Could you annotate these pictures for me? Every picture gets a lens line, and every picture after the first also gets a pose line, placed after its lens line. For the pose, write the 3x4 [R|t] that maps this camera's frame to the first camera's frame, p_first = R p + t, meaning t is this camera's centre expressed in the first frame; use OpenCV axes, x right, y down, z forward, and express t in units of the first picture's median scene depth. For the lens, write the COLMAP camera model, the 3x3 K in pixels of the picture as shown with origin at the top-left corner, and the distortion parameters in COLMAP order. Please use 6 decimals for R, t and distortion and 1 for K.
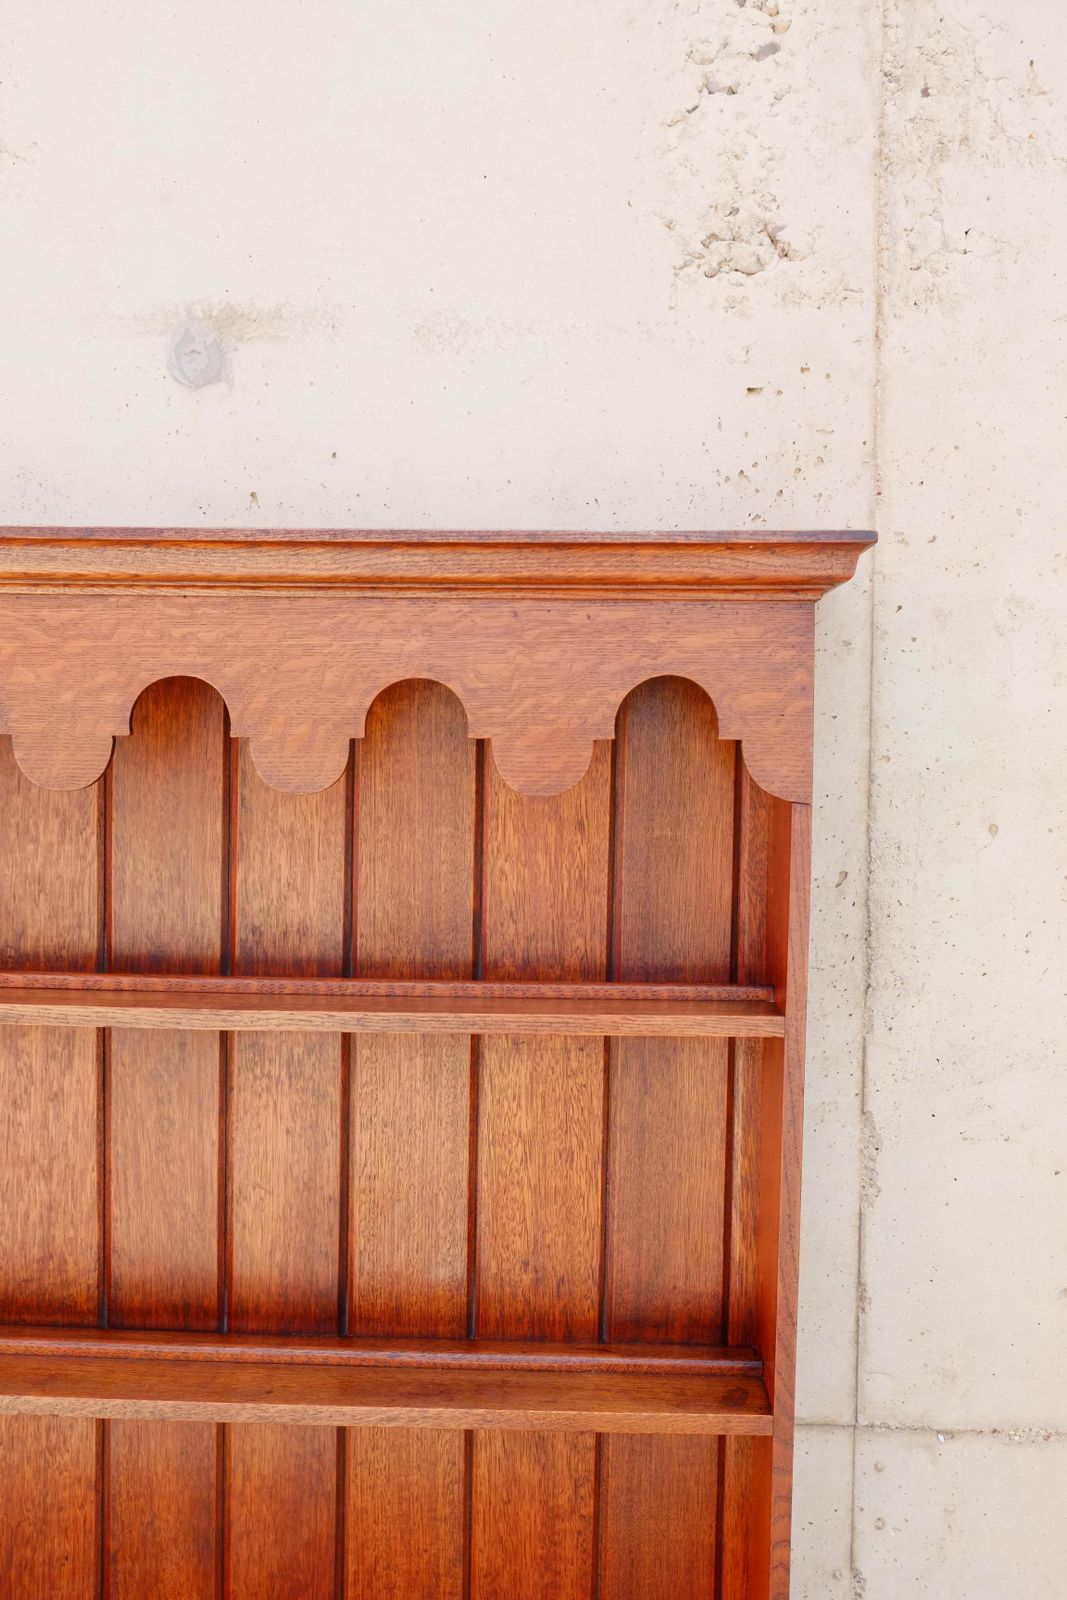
lens RADIAL K [[1617.8, 0, 529.6], [0, 1617.8, 811.1], [0, 0, 1]] dist [-0.015320, 0.000000]
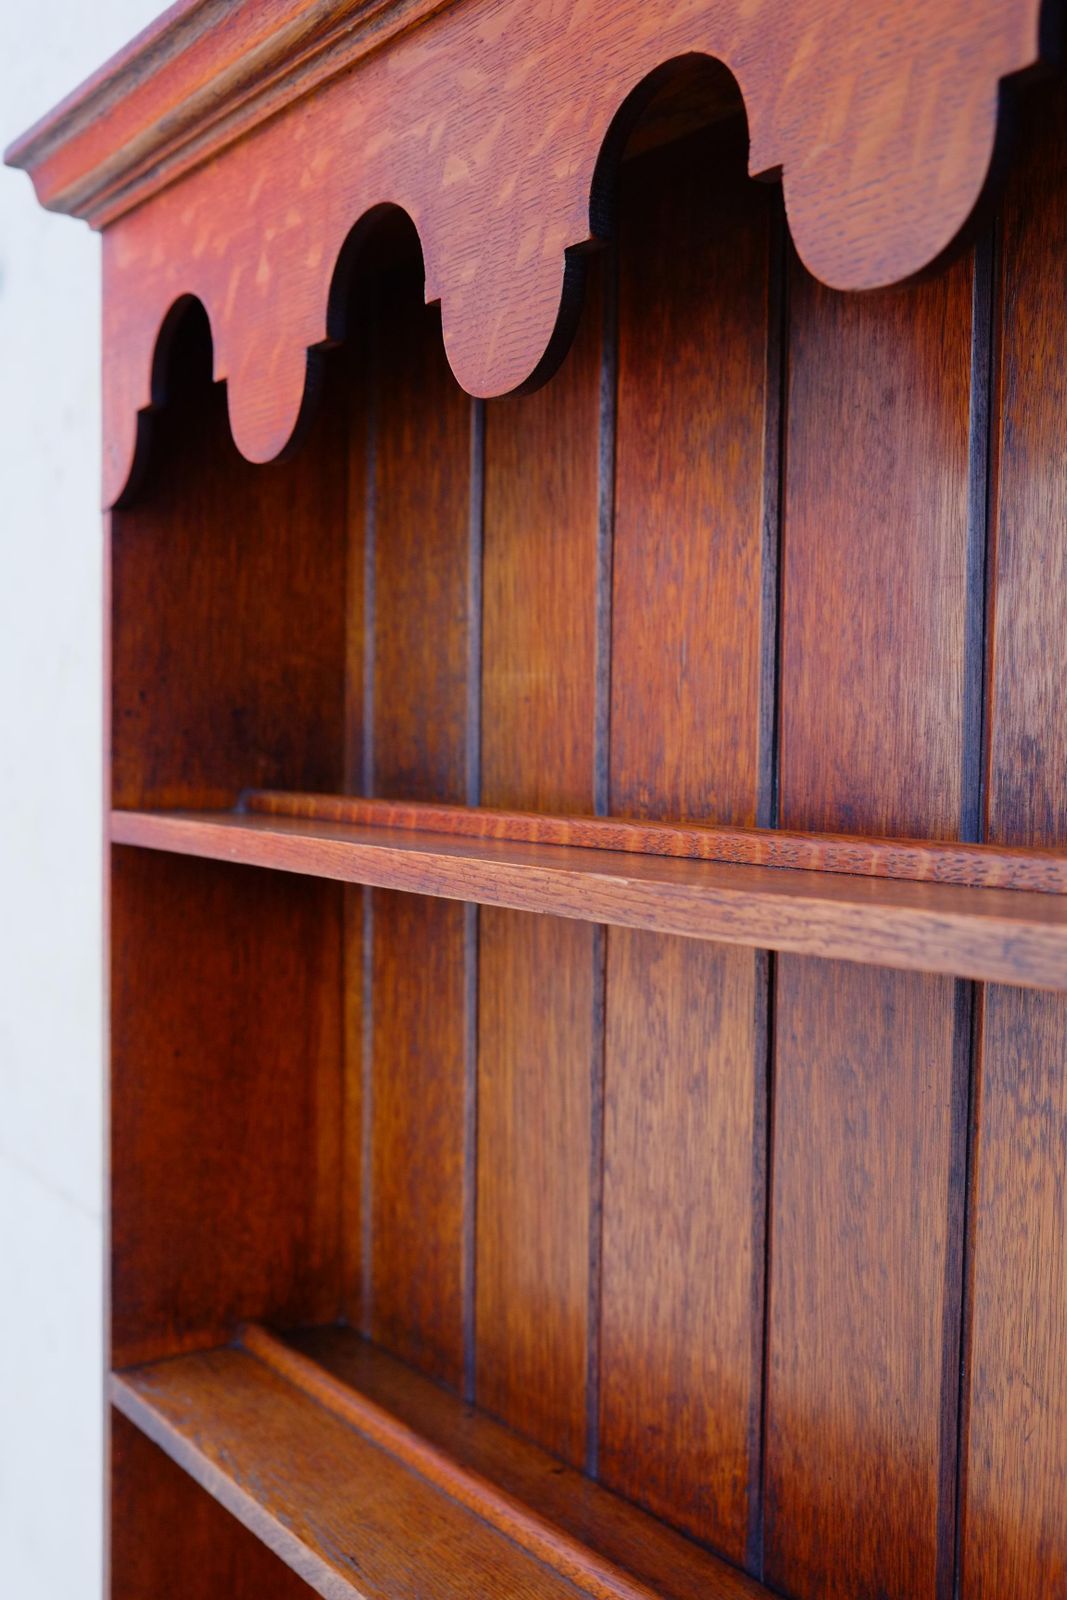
lens RADIAL K [[1686.4, 0, 527.2], [0, 1686.4, 810.3], [0, 0, 1]] dist [-0.028670, 0.000000]
pose [[0.603763, 0.023819, -0.796808, 0.092721], [-0.043516, 0.999048, -0.003109, 0.095919], [0.795975, 0.036551, 0.604225, 0.641931]]
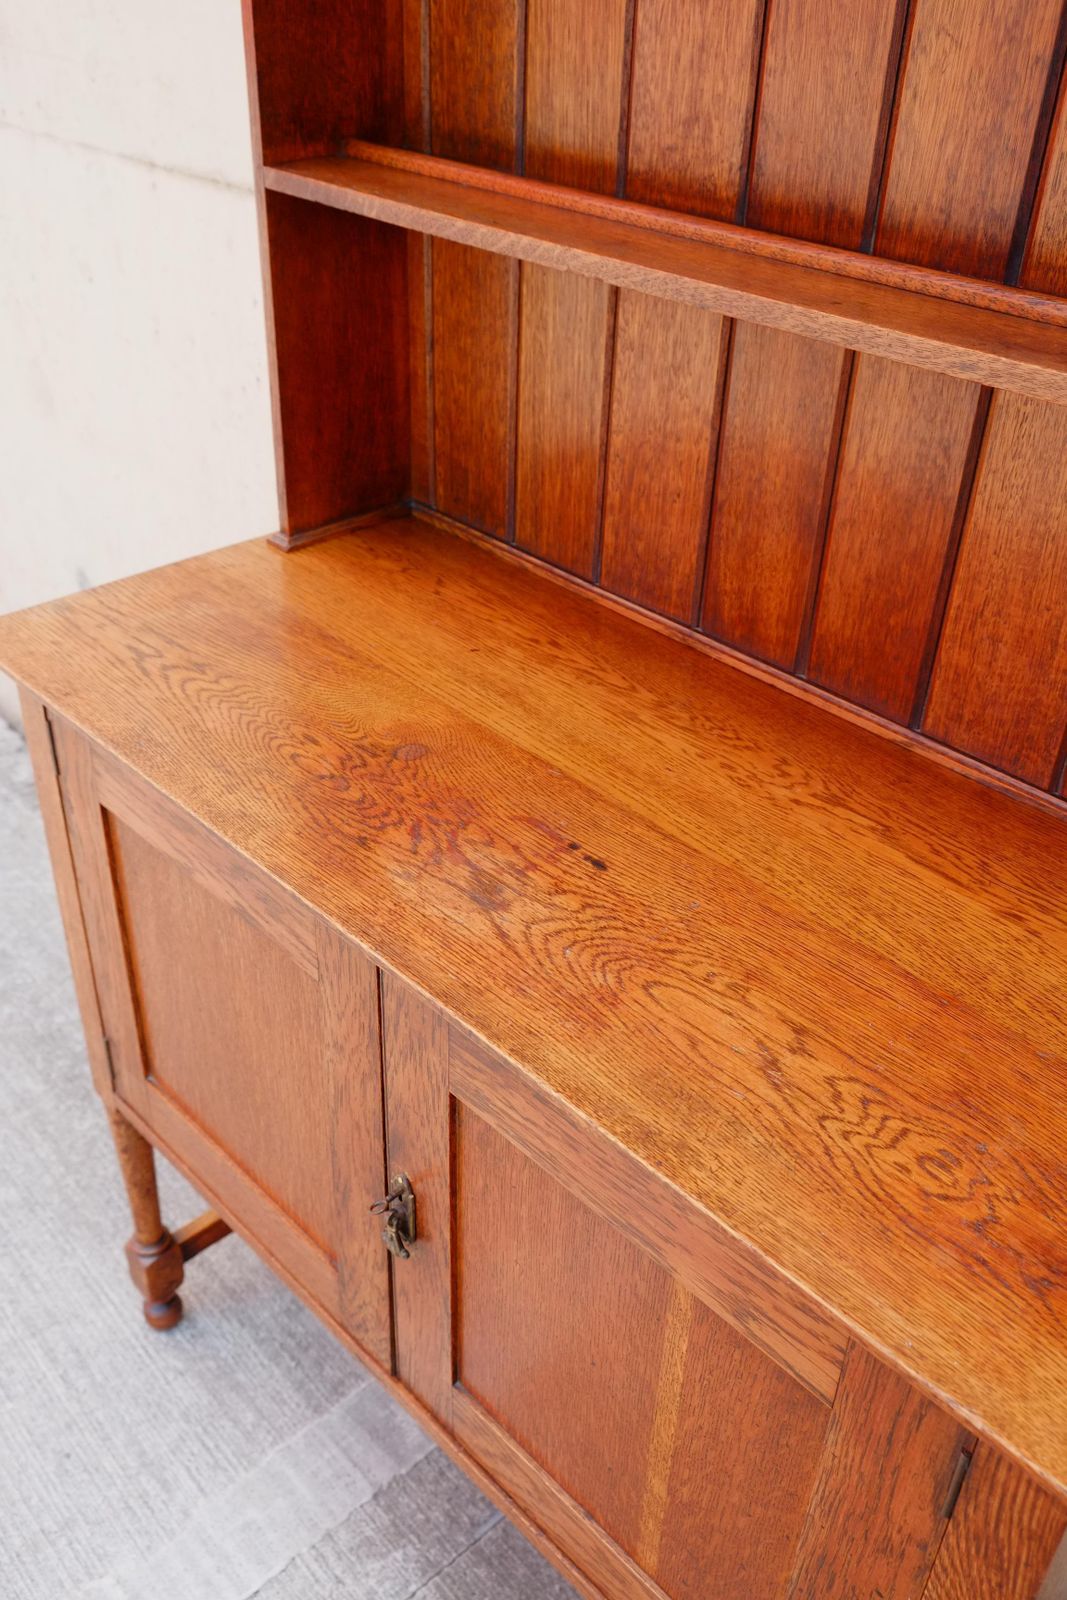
lens RADIAL K [[1399.1, 0, 528.4], [0, 1399.1, 806.5], [0, 0, 1]] dist [-0.030927, 0.036708]
pose [[0.721838, 0.389635, -0.571956, 0.168052], [-0.051030, 0.854169, 0.517486, 0.218309], [0.690178, -0.344354, 0.636455, 0.397407]]
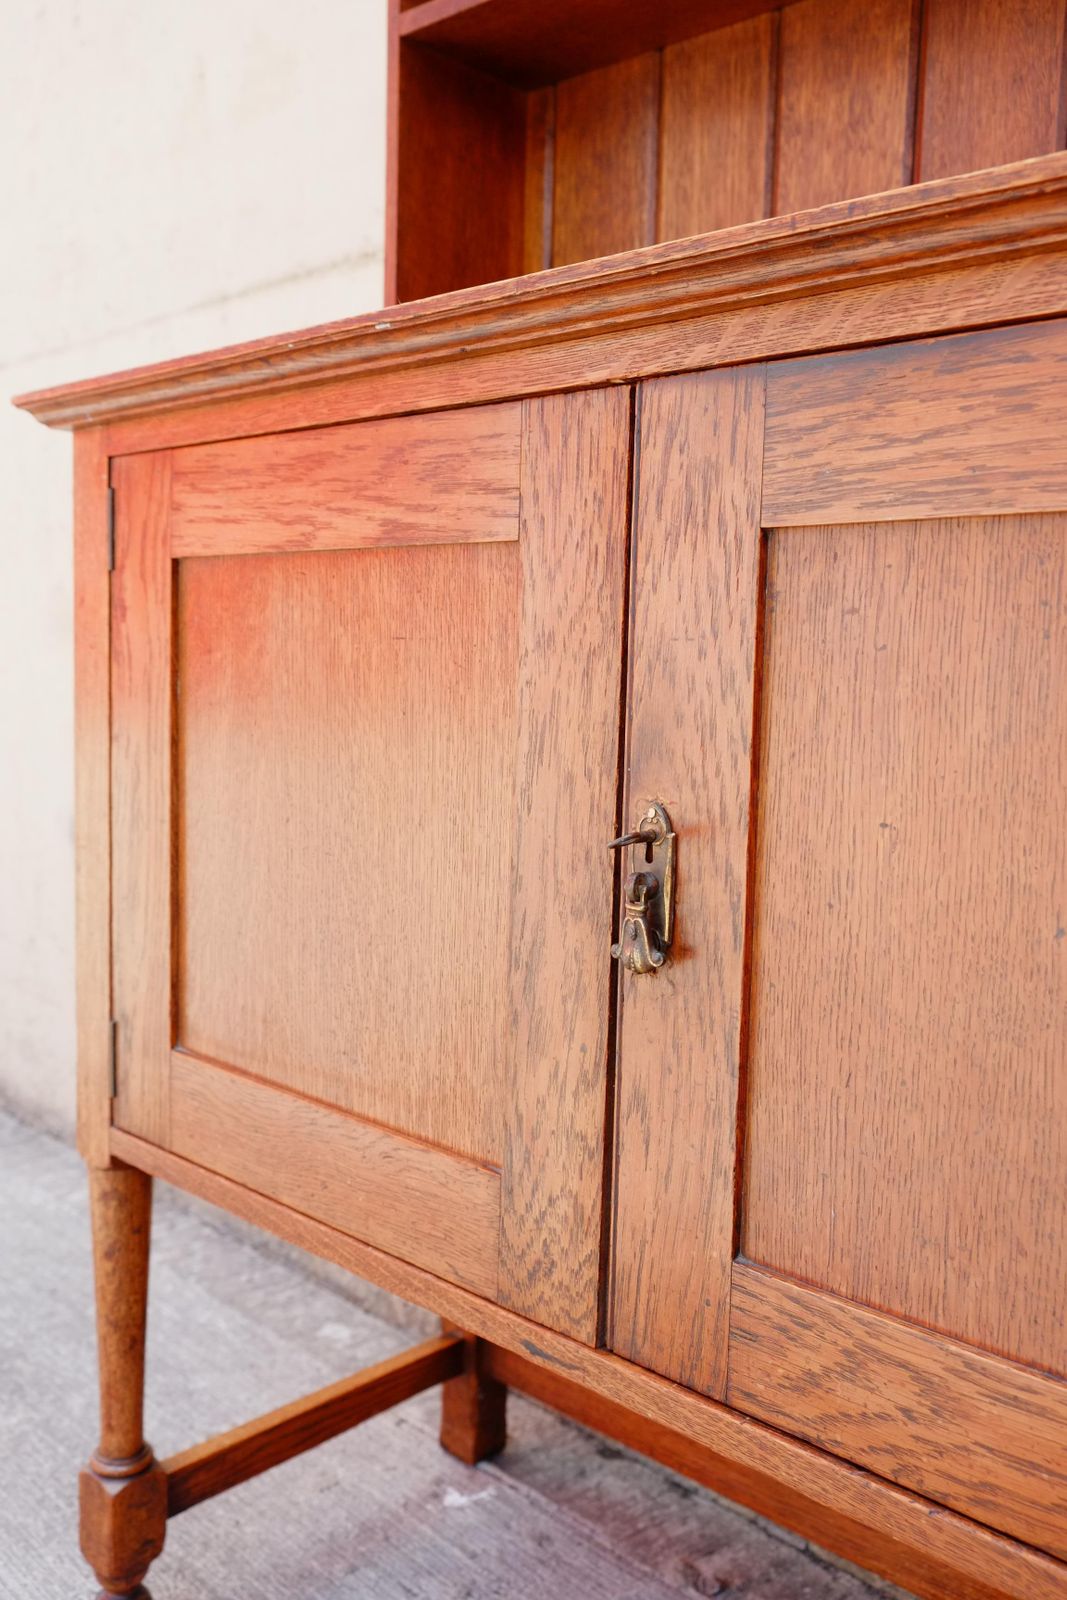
lens RADIAL K [[1399.1, 0, 527.9], [0, 1399.1, 807.7], [0, 0, 1]] dist [-0.030927, 0.036708]
pose [[0.758750, 0.074836, -0.647069, 0.051975], [-0.043683, 0.996988, 0.064083, 0.709446], [0.649915, -0.020357, 0.759734, 0.373304]]
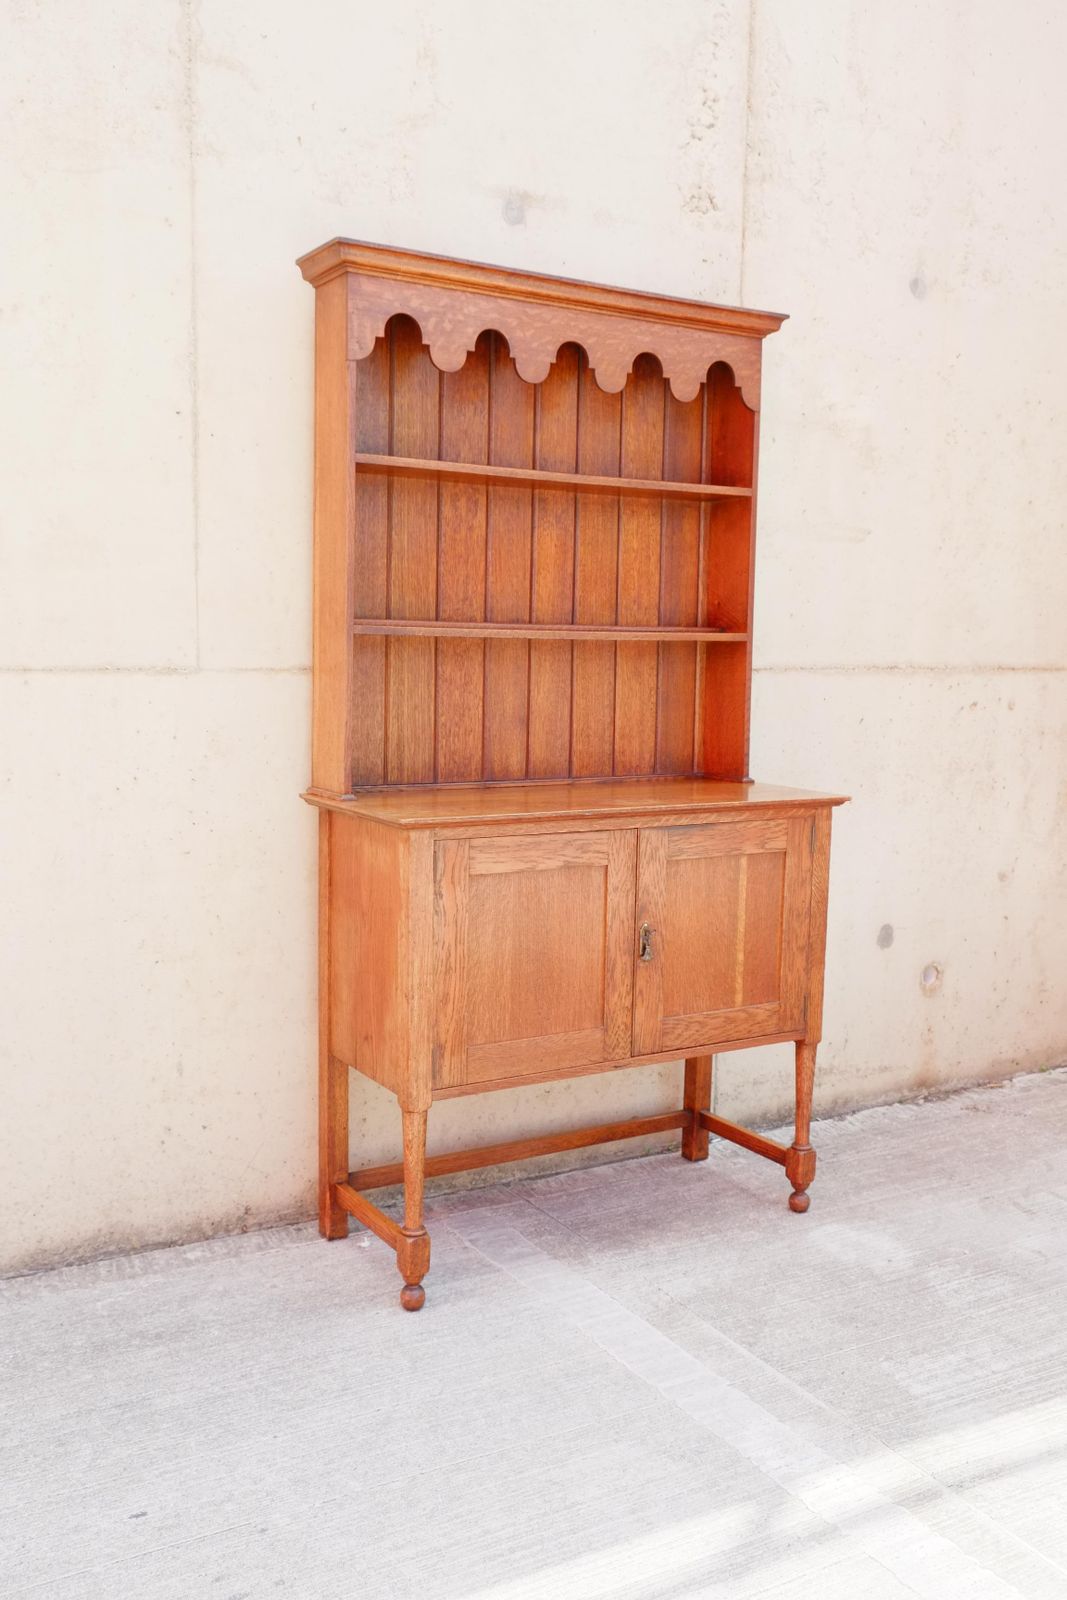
lens RADIAL K [[1443.6, 0, 535.7], [0, 1443.6, 808.2], [0, 0, 1]] dist [-0.013492, 0.038581]
pose [[0.831973, -0.063939, 0.551119, -1.399888], [0.021884, 0.996346, 0.082557, 0.413307], [-0.554384, -0.056625, 0.830332, -0.810685]]
